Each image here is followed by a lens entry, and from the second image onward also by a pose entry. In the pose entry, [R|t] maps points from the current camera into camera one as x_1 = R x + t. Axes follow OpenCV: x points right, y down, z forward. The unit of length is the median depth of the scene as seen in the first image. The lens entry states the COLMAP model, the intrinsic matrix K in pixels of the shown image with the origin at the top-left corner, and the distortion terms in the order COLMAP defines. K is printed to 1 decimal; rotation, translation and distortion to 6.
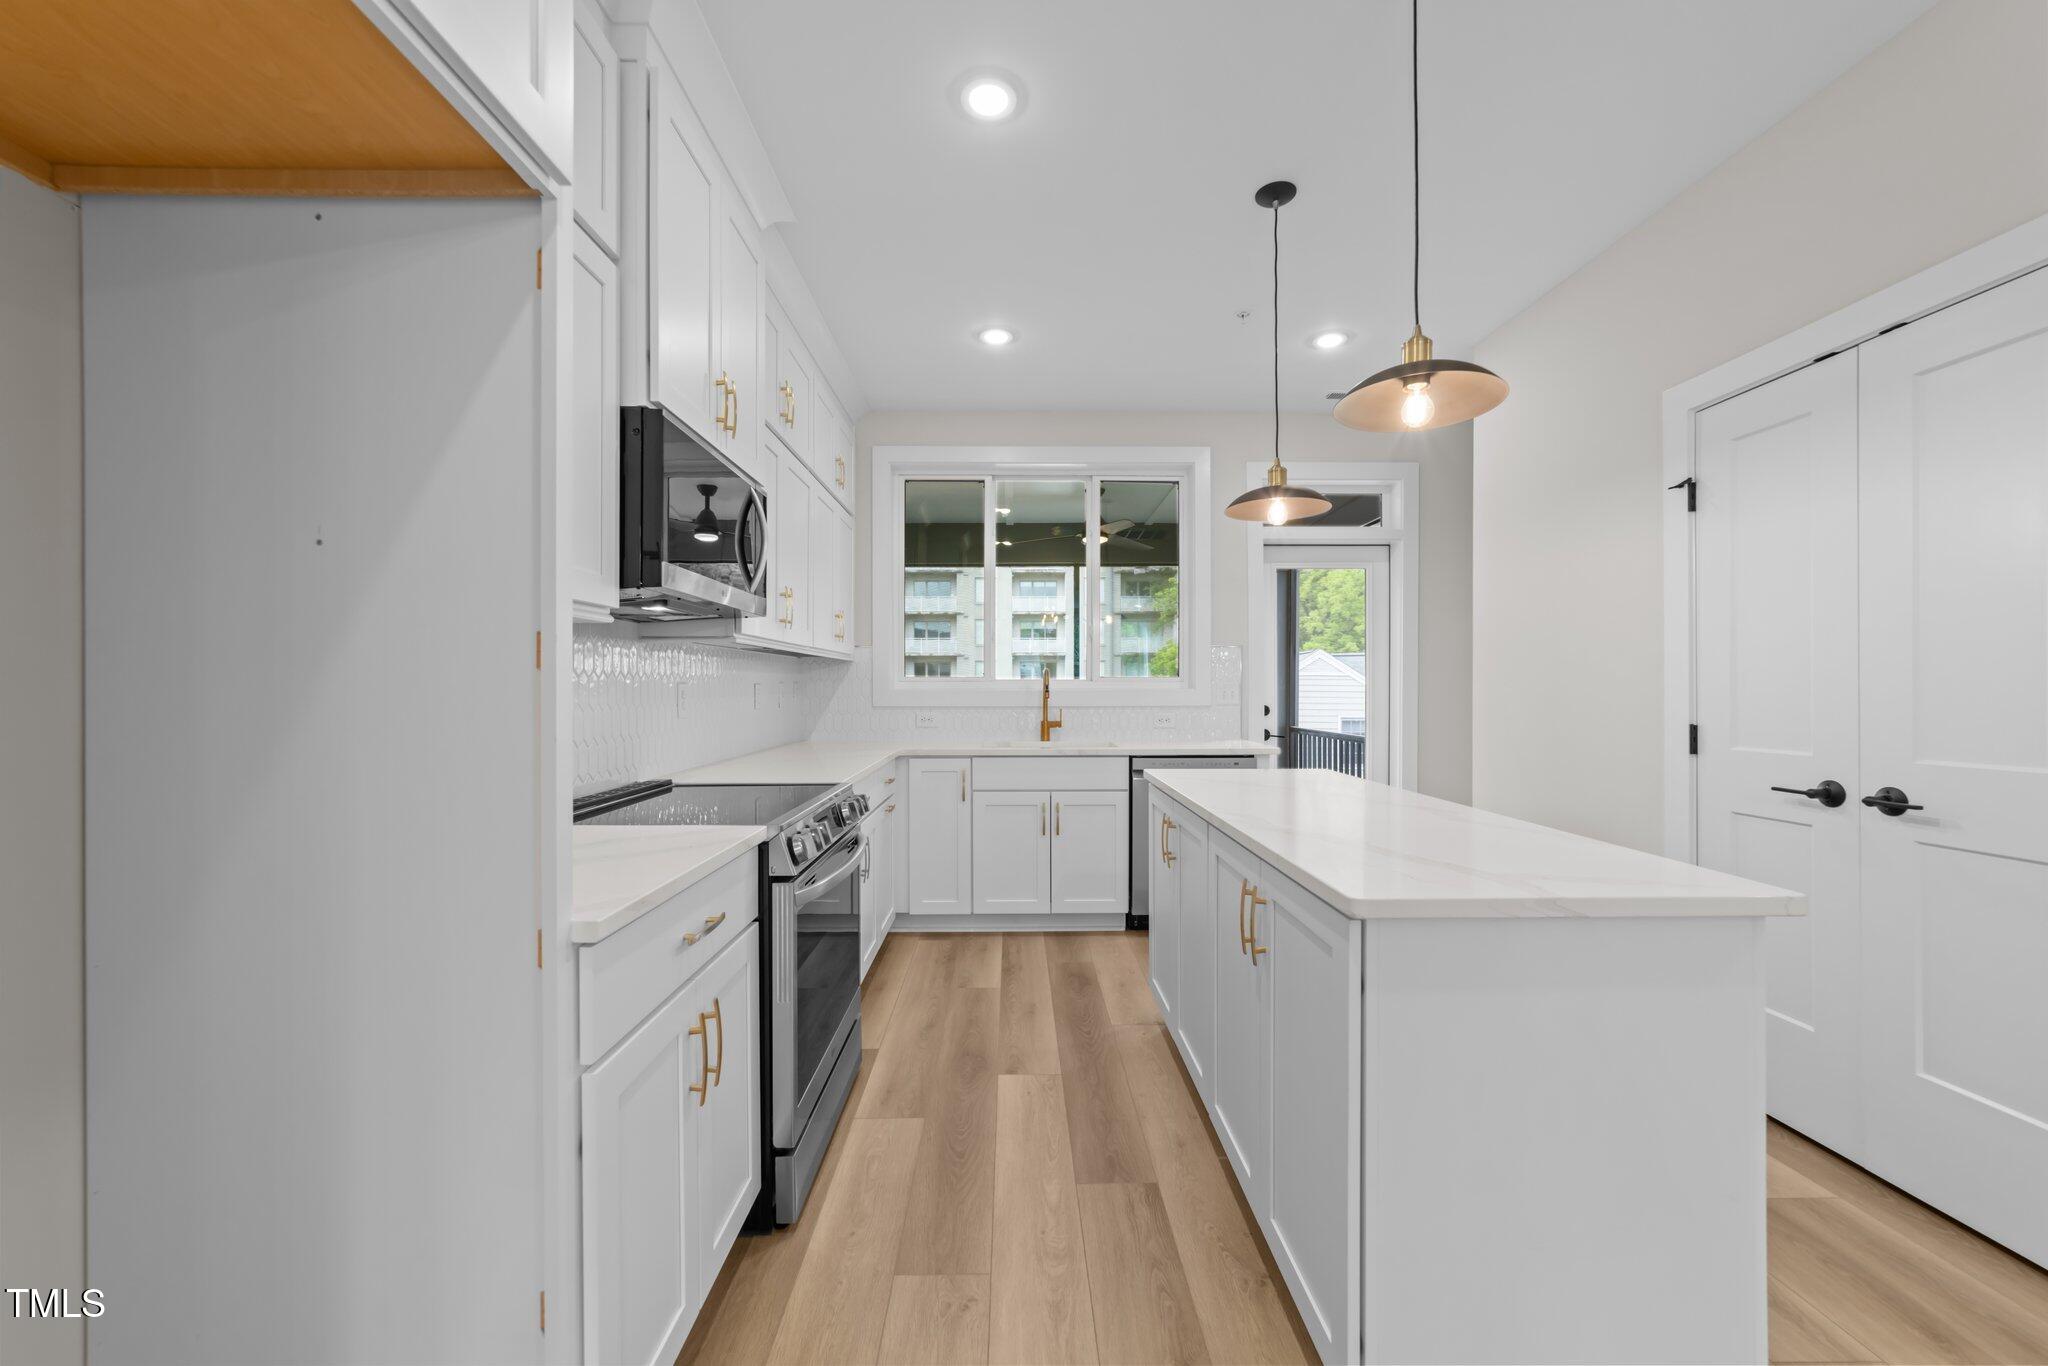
lens RADIAL K [[773.9, 0, 1016.4], [0, 773.9, 687.1], [0, 0, 1]] dist [0.001249, 0.000629]
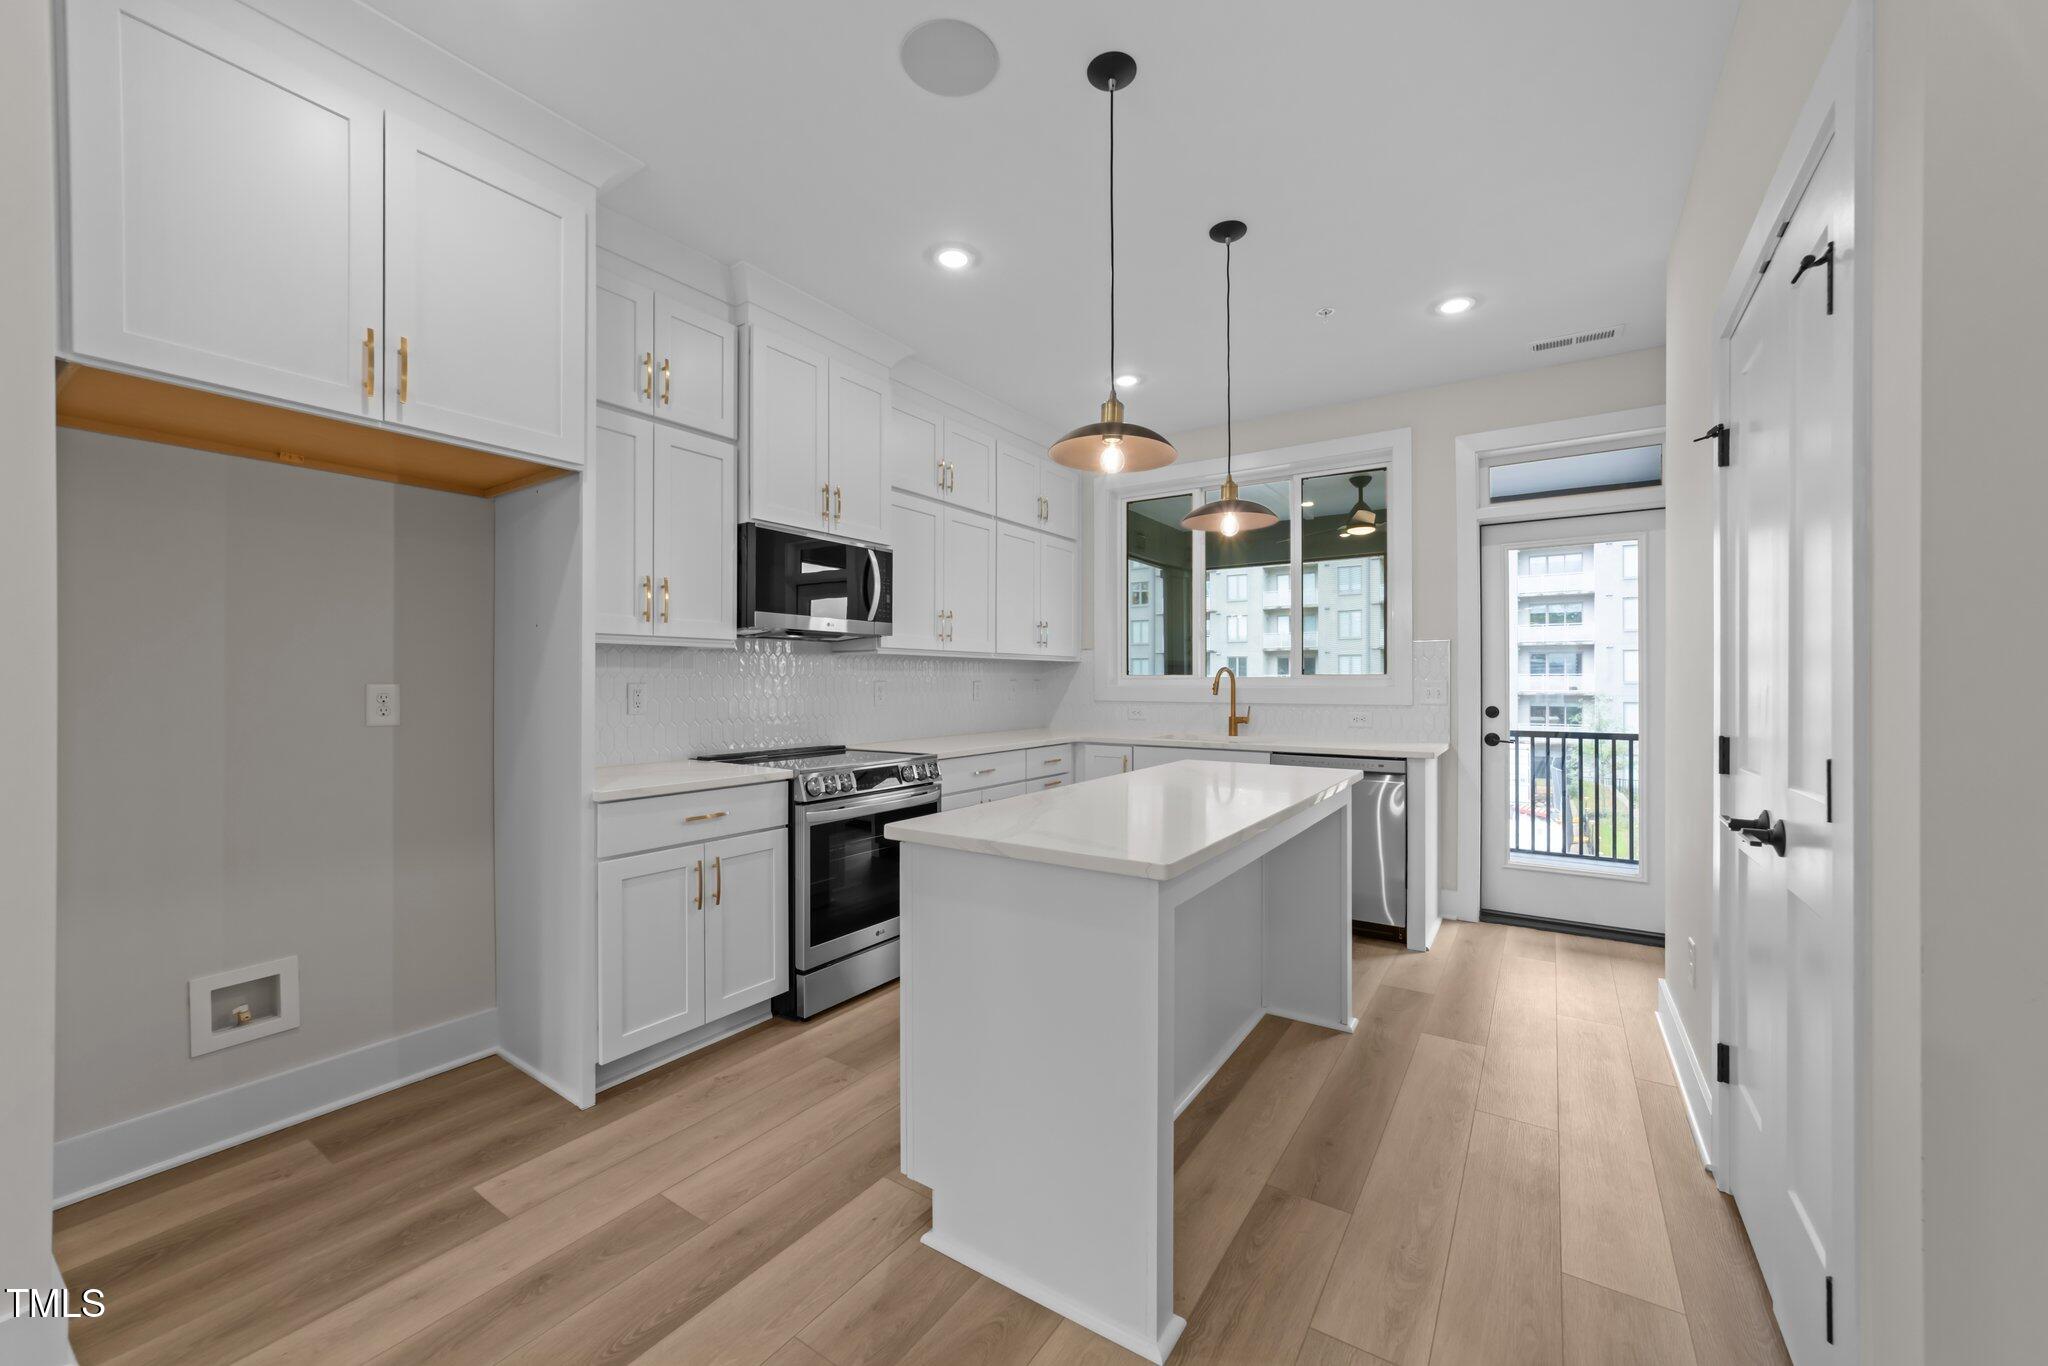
lens RADIAL K [[773.9, 0, 1024.4], [0, 773.9, 677.8], [0, 0, 1]] dist [0.001249, 0.000629]
pose [[0.824943, -0.000901, -0.565216, 0.546519], [-0.002304, 0.999985, -0.004956, -0.004321], [0.565212, 0.005391, 0.824928, -0.039877]]
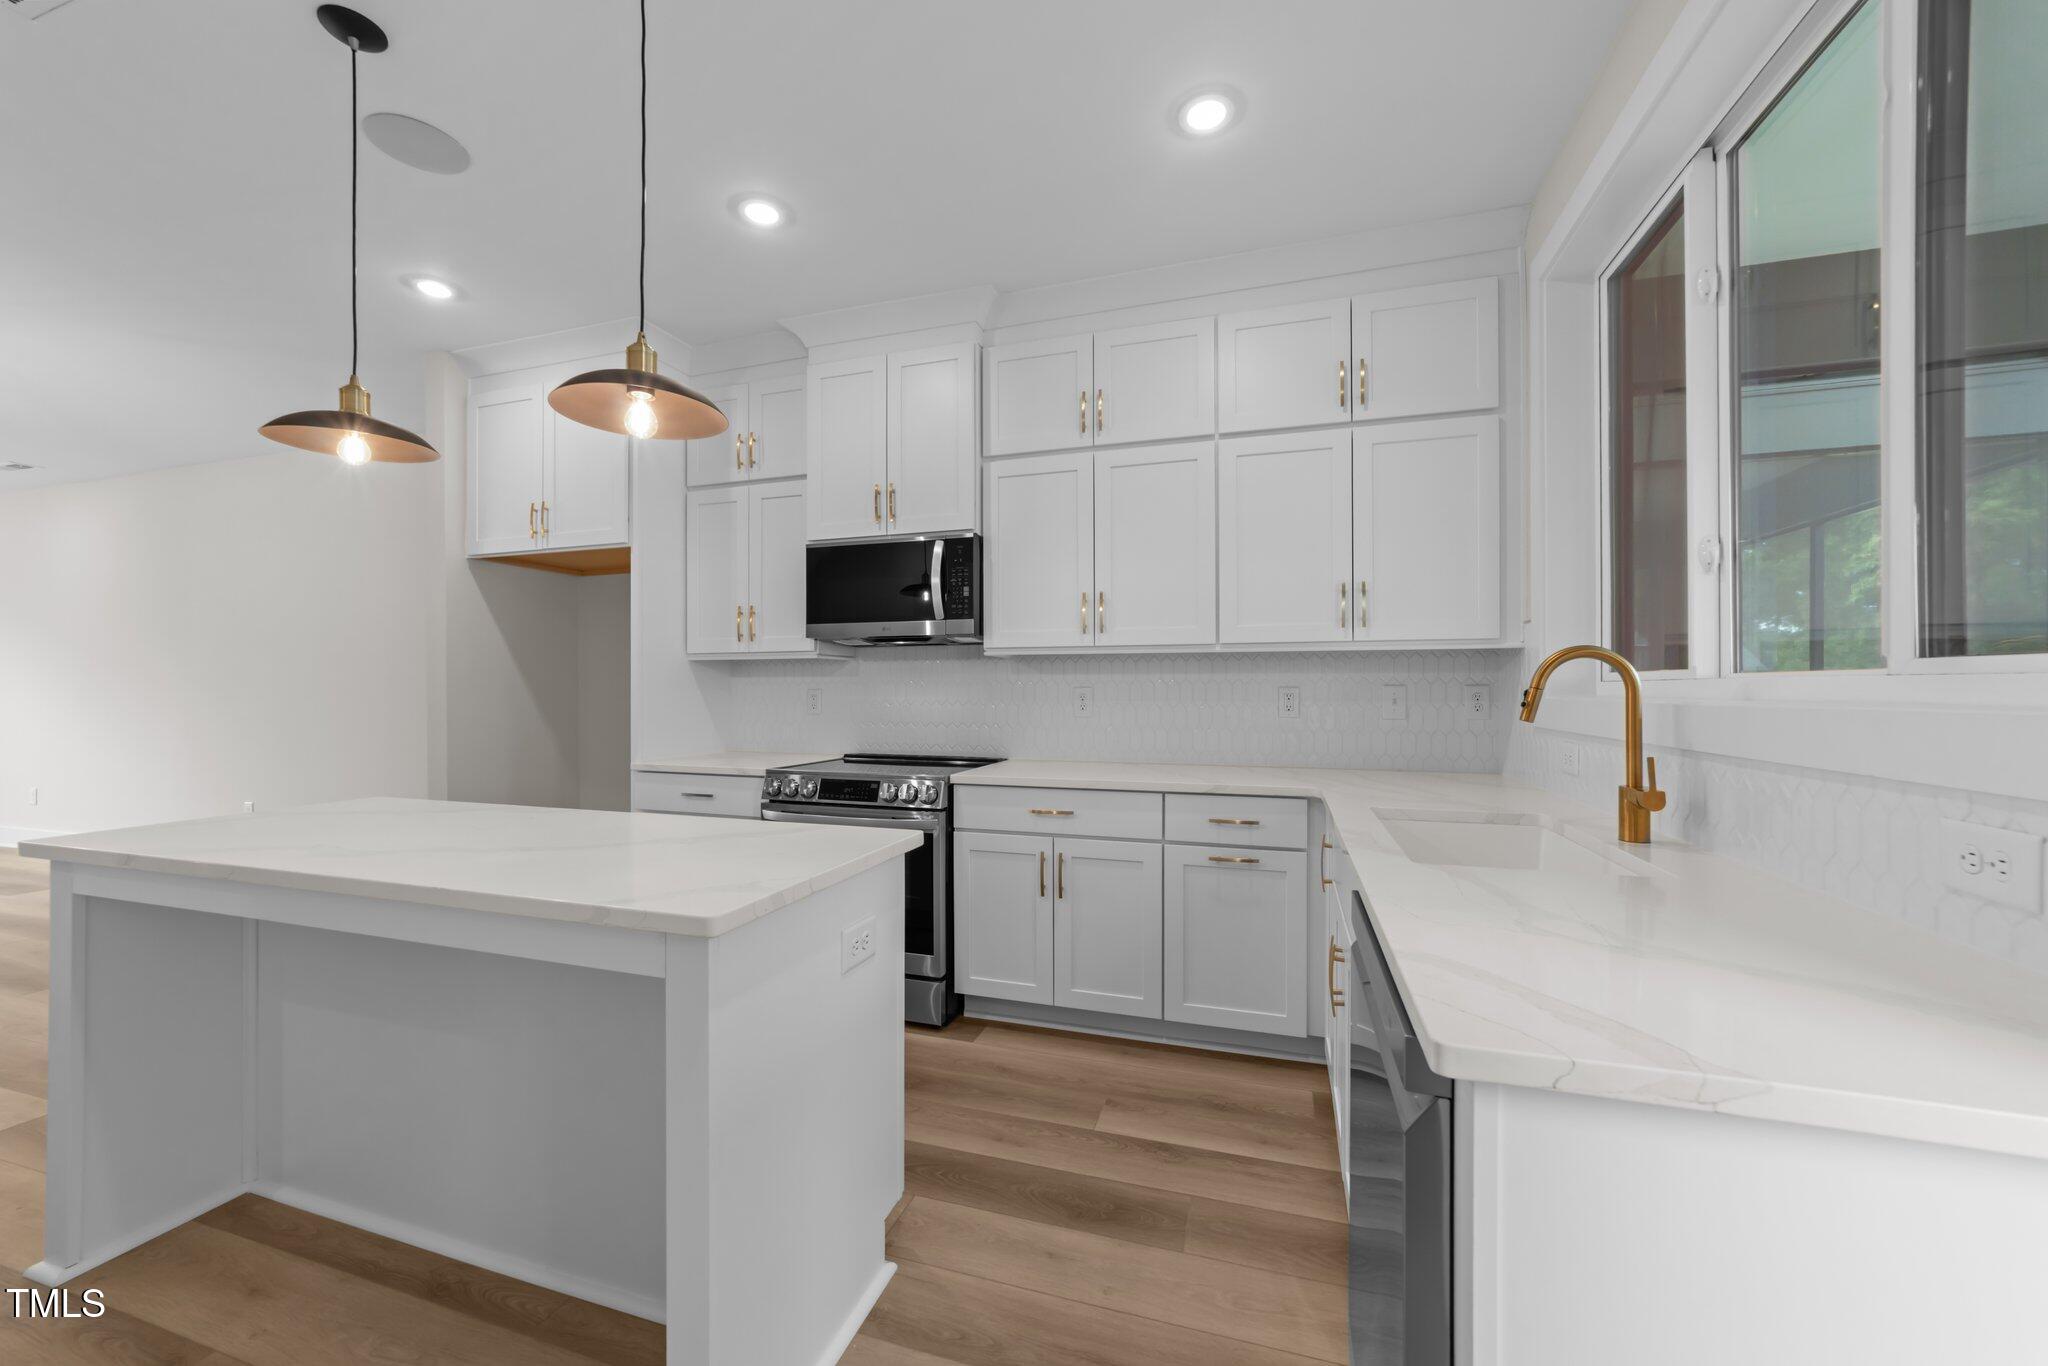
lens RADIAL K [[773.9, 0, 1031.5], [0, 773.9, 689.5], [0, 0, 1]] dist [0.001249, 0.000629]
pose [[-0.305354, -0.002481, -0.952236, 0.648063], [-0.003675, 0.999992, -0.001427, -0.000371], [0.952232, 0.003064, -0.305360, 1.152497]]
